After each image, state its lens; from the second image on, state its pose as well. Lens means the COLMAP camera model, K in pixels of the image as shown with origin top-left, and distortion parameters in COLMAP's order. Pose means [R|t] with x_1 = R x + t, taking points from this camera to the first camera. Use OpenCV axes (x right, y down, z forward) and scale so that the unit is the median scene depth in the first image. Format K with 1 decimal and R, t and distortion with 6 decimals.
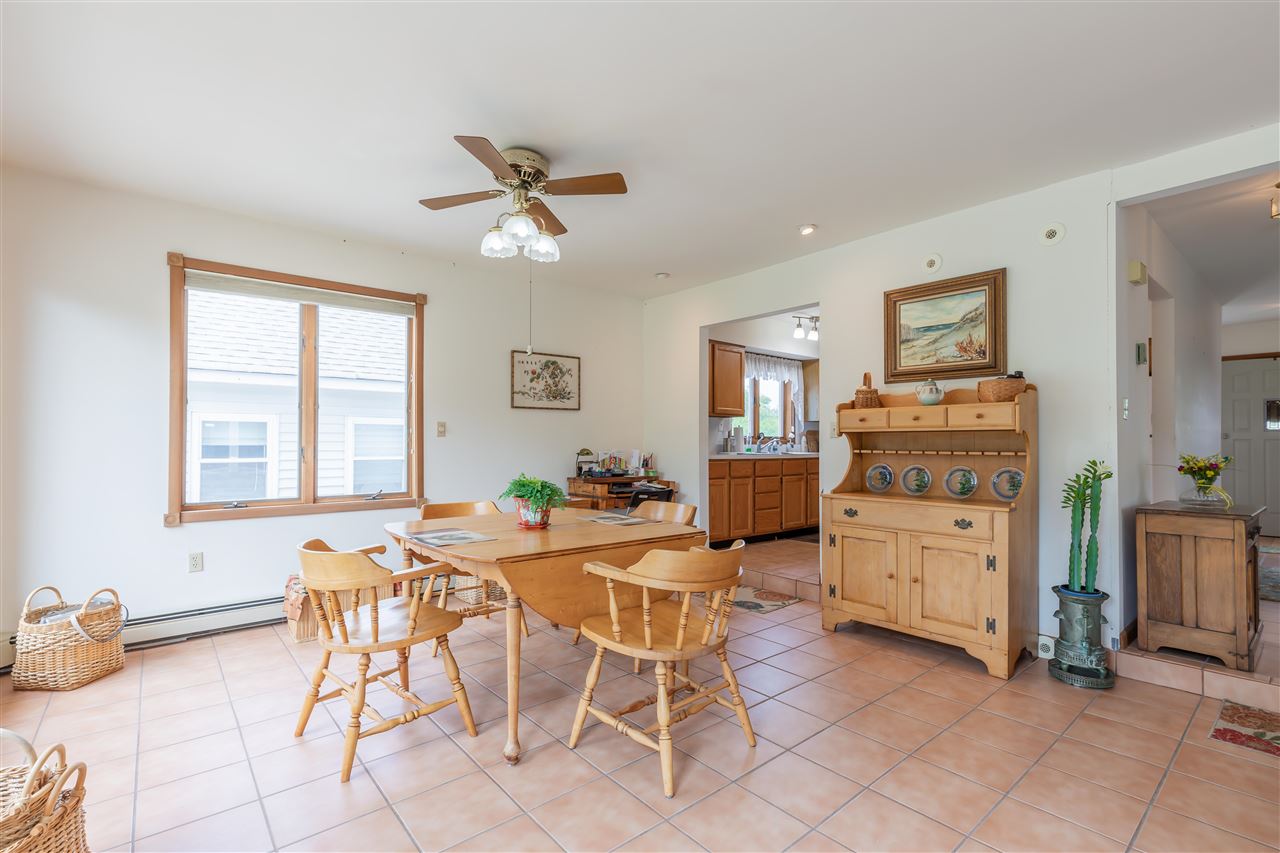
lens RADIAL K [[580.4, 0, 638.1], [0, 580.4, 436.7], [0, 0, 1]] dist [0.004002, 0.000886]
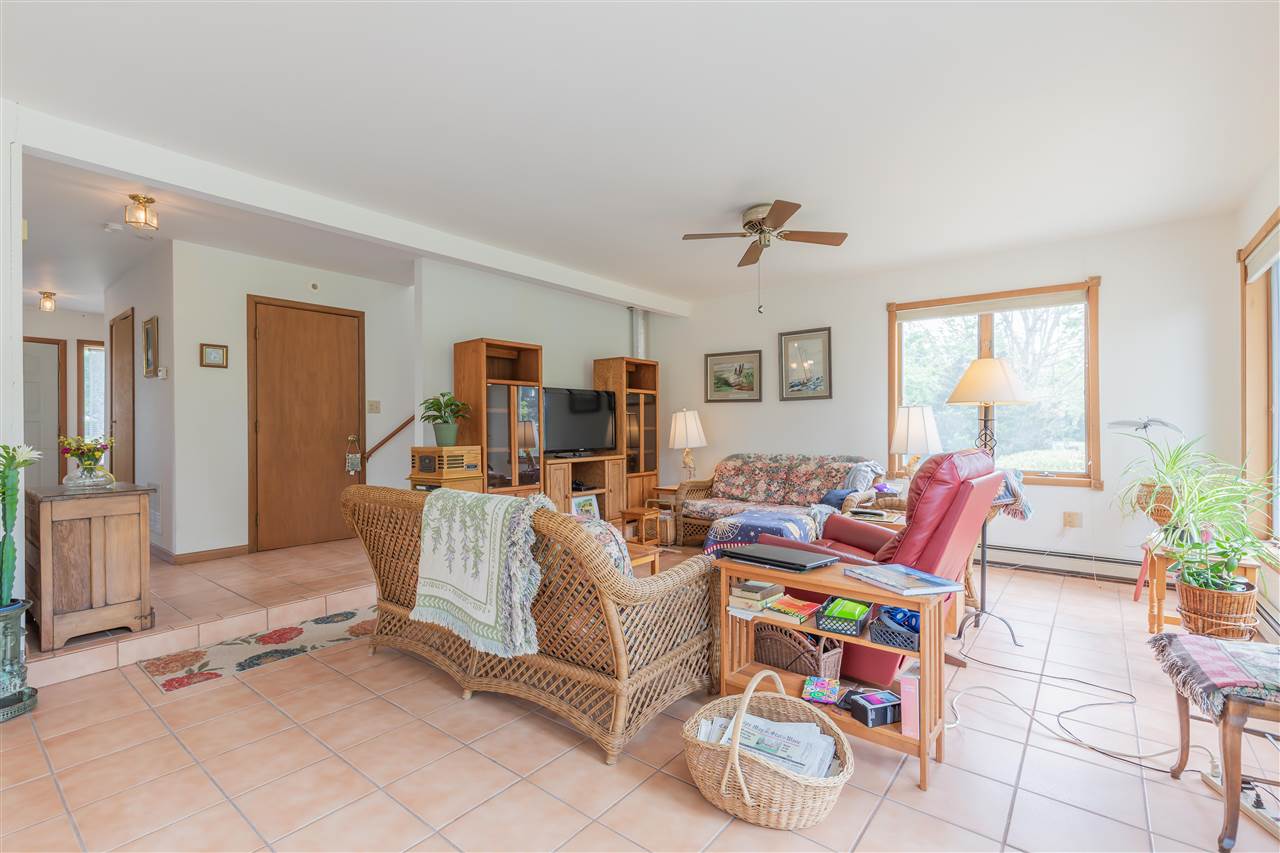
lens RADIAL K [[580.4, 0, 634.4], [0, 580.4, 425.2], [0, 0, 1]] dist [0.004002, 0.000886]
pose [[-0.199680, -0.001715, 0.979860, -0.214345], [-0.013715, 0.999905, -0.001045, 0.000122], [-0.979765, -0.013647, -0.199685, 0.286463]]
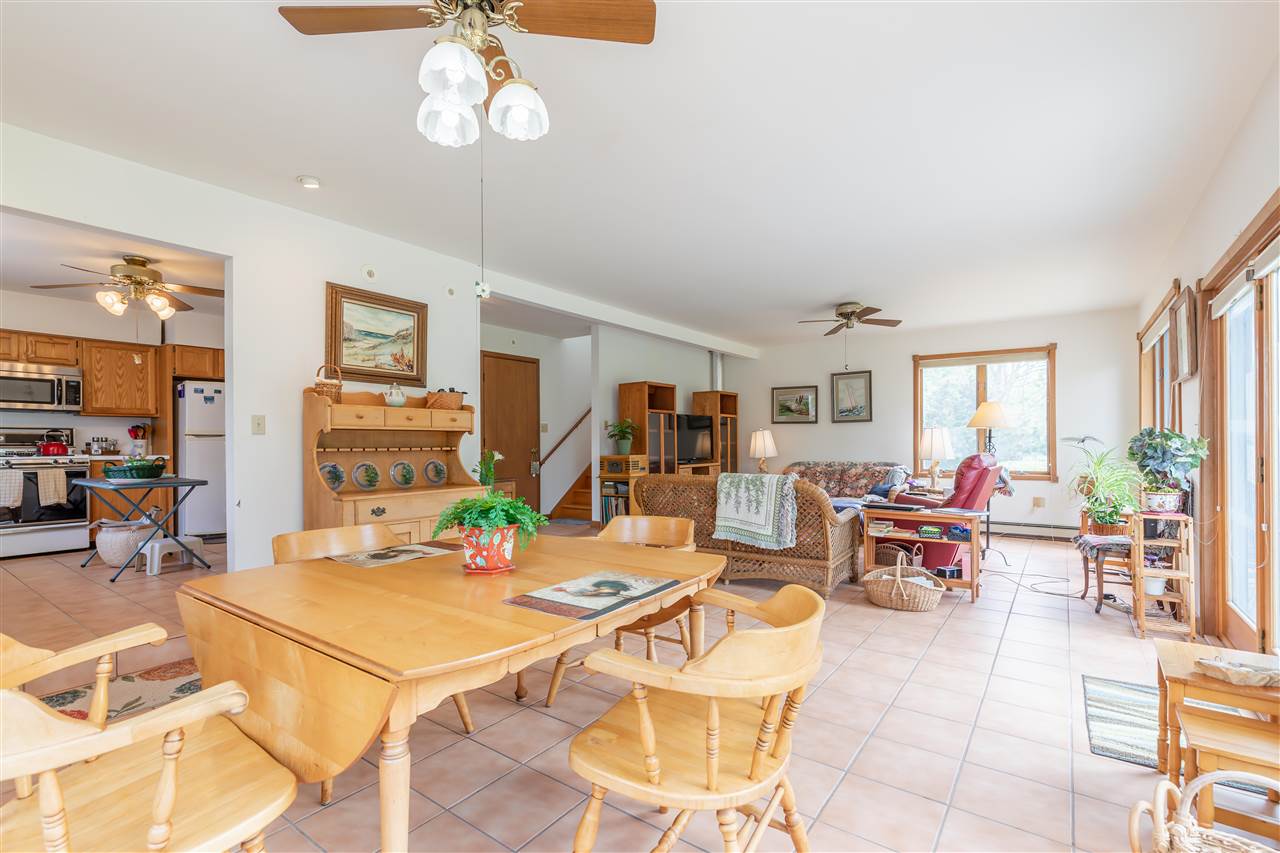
lens RADIAL K [[580.4, 0, 635.5], [0, 580.4, 442.8], [0, 0, 1]] dist [0.004002, 0.000886]
pose [[-0.236356, -0.004185, 0.971657, -0.794090], [-0.012296, 0.999924, 0.001316, 0.008888], [-0.971589, -0.011637, -0.236390, 0.935468]]
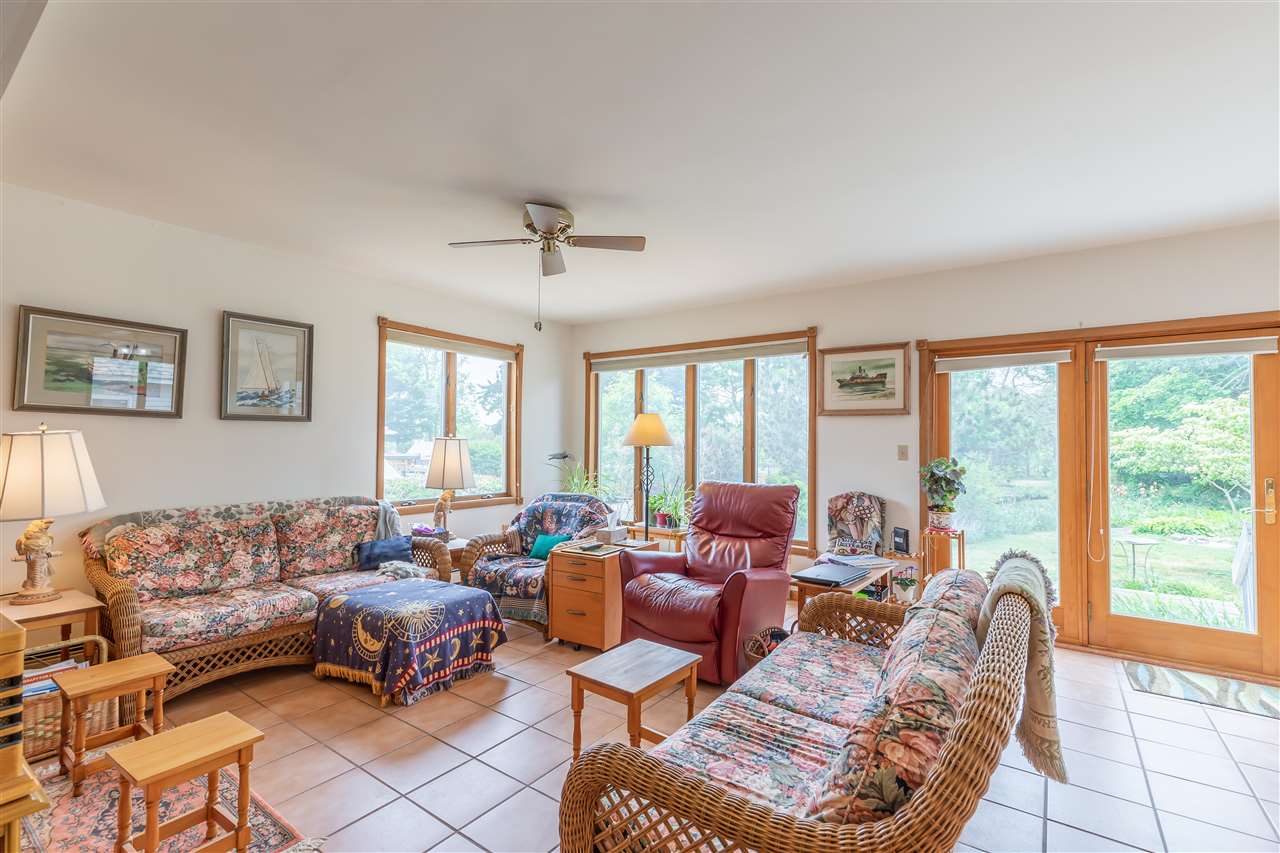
lens RADIAL K [[580.4, 0, 635.1], [0, 580.4, 427.8], [0, 0, 1]] dist [0.004002, 0.000886]
pose [[-0.967108, -0.022983, -0.253324, 1.070518], [-0.012291, 0.998969, -0.043710, -0.030074], [0.254067, -0.039159, -0.966394, 0.813477]]
